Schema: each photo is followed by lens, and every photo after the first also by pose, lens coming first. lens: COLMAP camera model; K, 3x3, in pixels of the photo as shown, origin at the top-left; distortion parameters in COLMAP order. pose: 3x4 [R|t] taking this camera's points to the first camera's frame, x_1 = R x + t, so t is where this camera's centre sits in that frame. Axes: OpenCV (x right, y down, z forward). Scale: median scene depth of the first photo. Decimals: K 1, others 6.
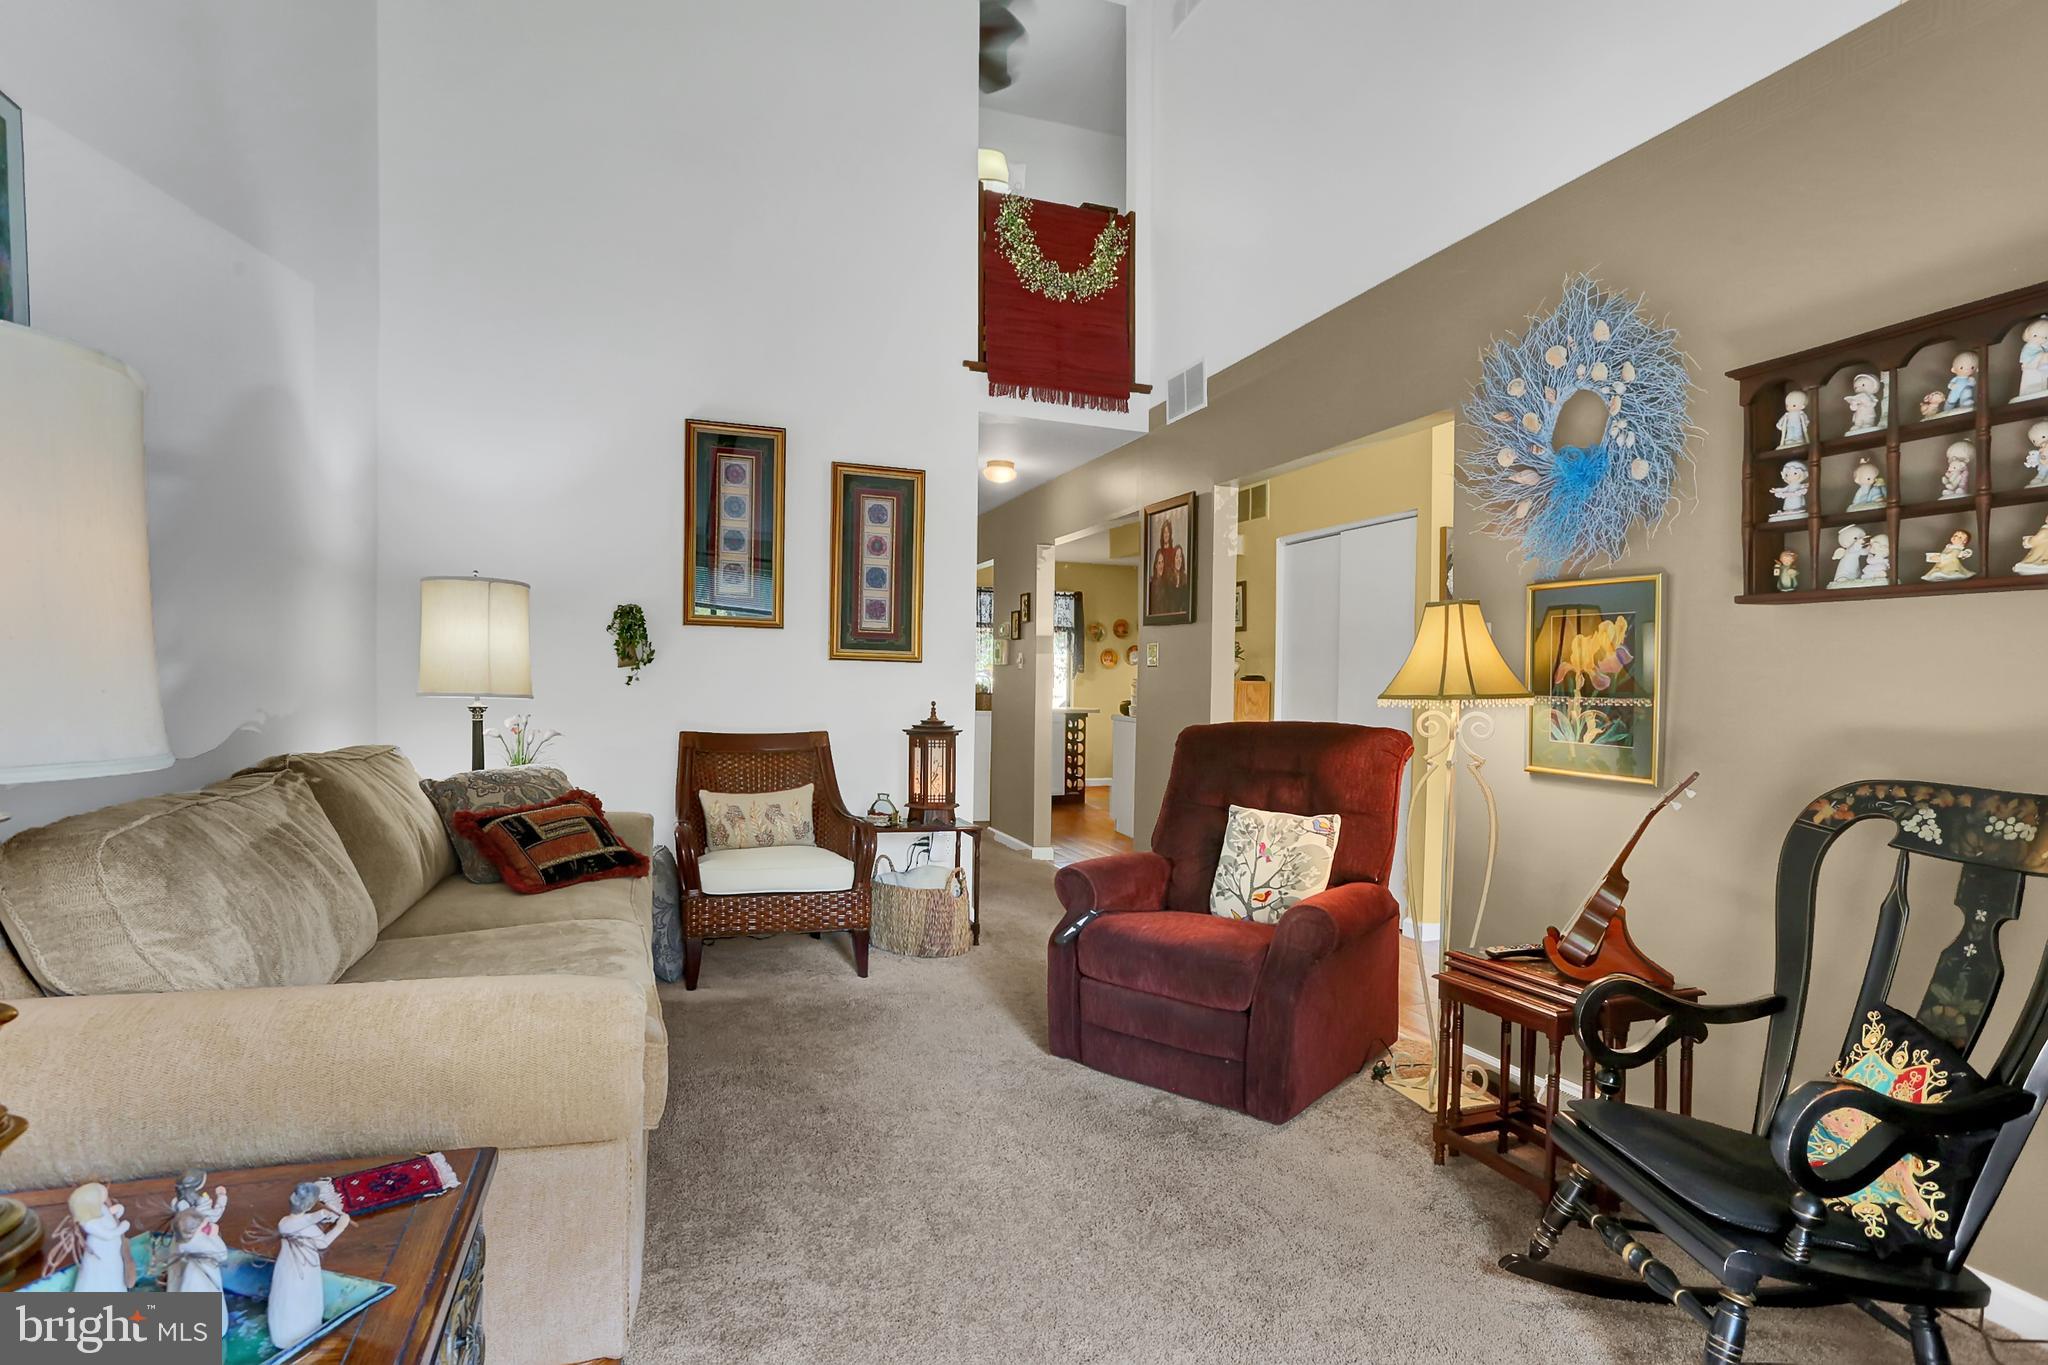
lens RADIAL K [[1100.2, 0, 1024.0], [0, 1100.2, 682.5], [0, 0, 1]] dist [-0.052941, 0.044998]
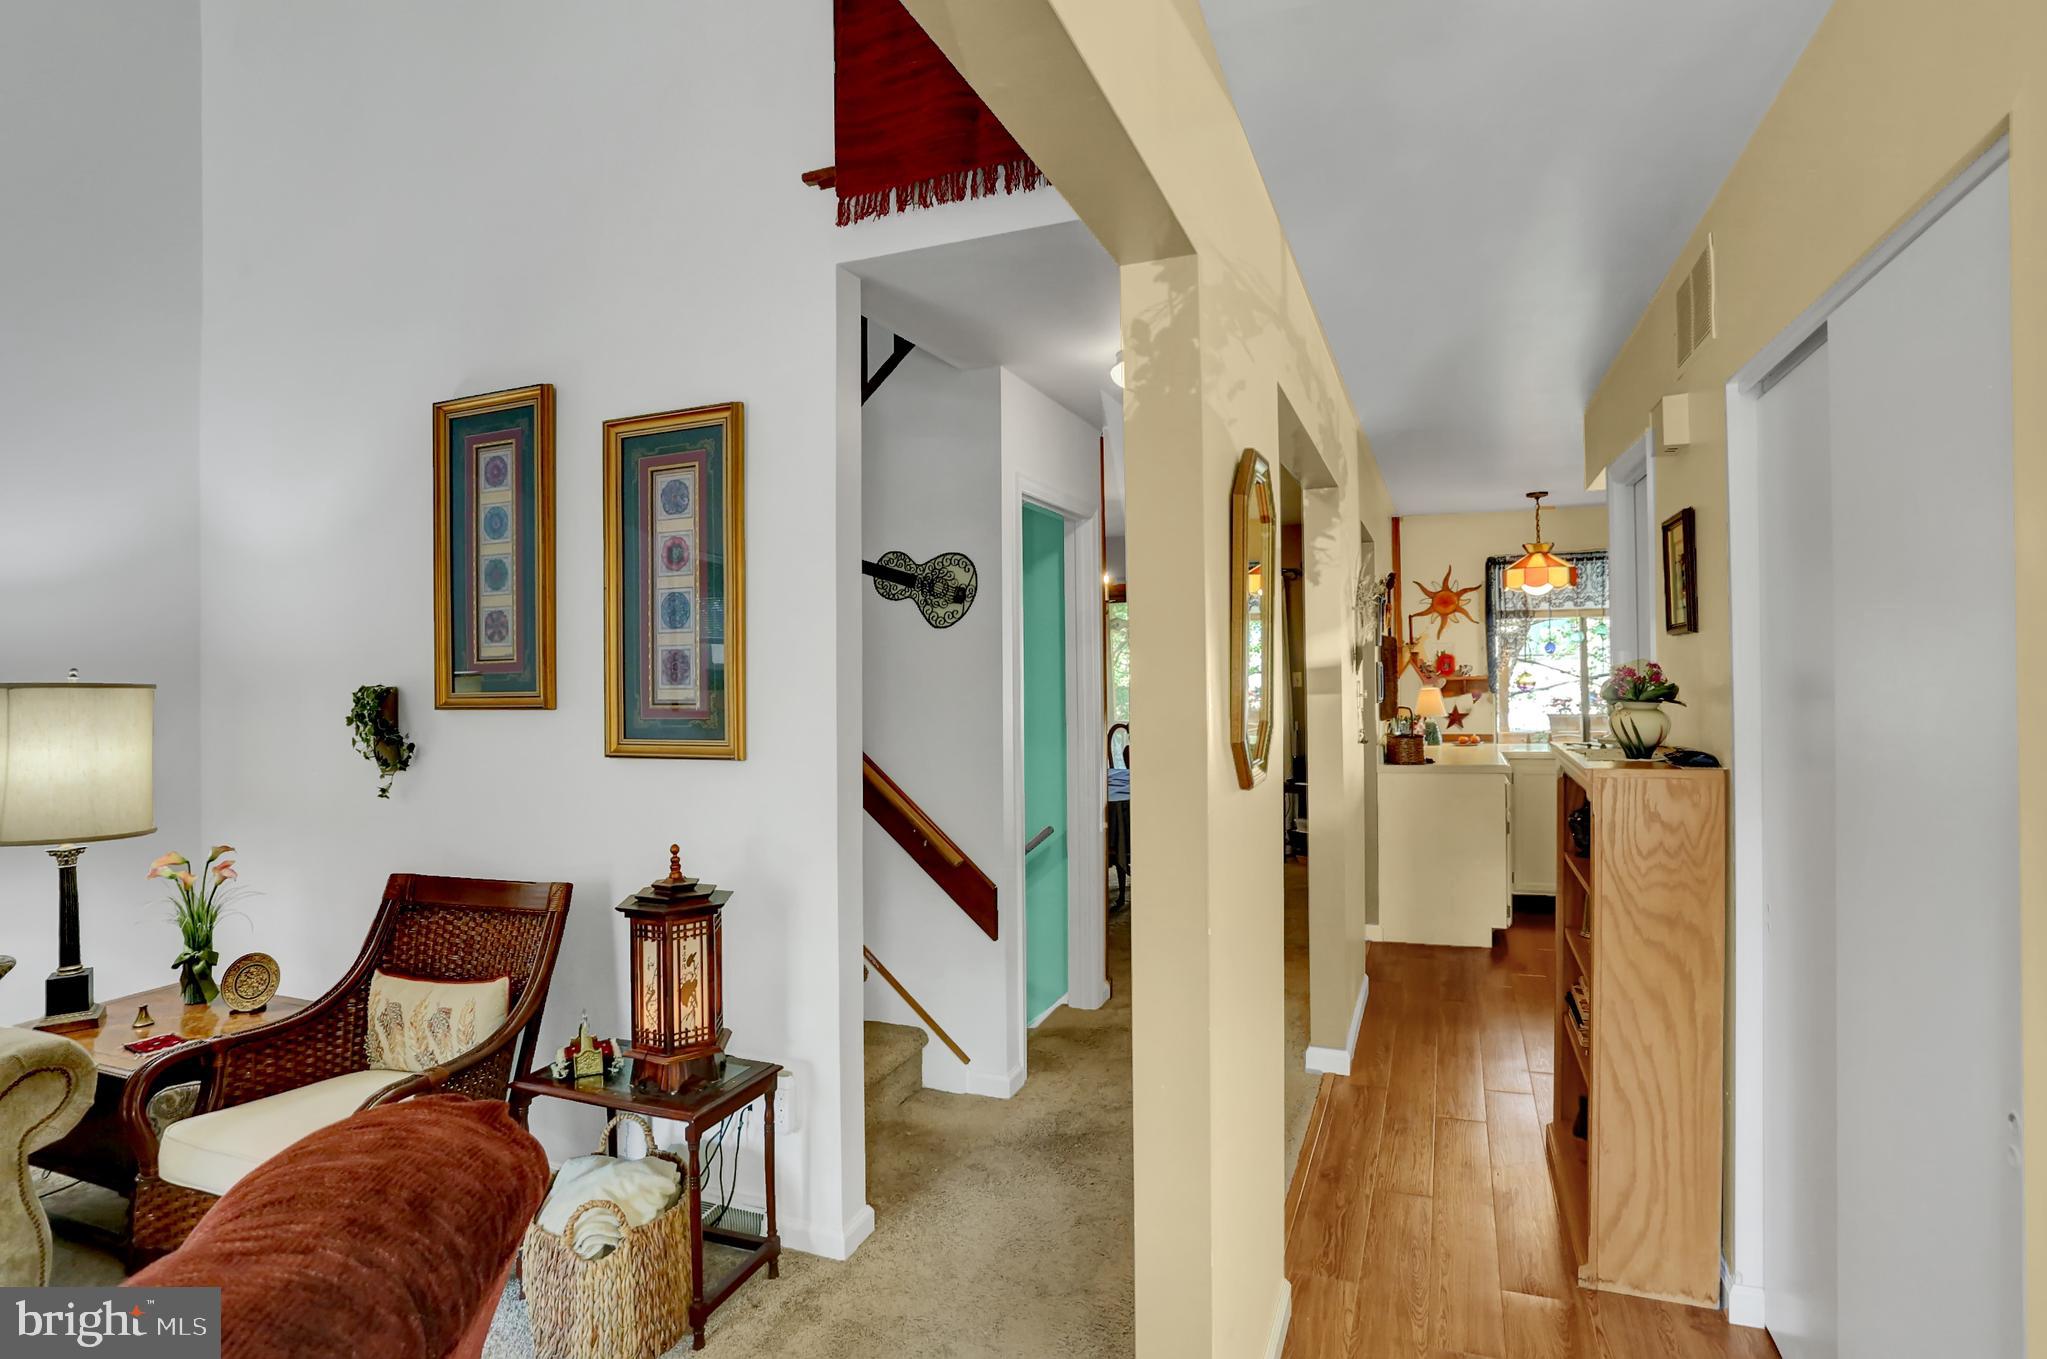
lens RADIAL K [[1099.7, 0, 1023.5], [0, 1099.7, 679.5], [0, 0, 1]] dist [-0.052941, 0.044998]
pose [[0.716610, -0.027876, -0.696917, 0.397079], [0.042700, 0.999080, 0.003944, -0.056048], [0.696166, -0.032585, 0.717141, 0.741707]]
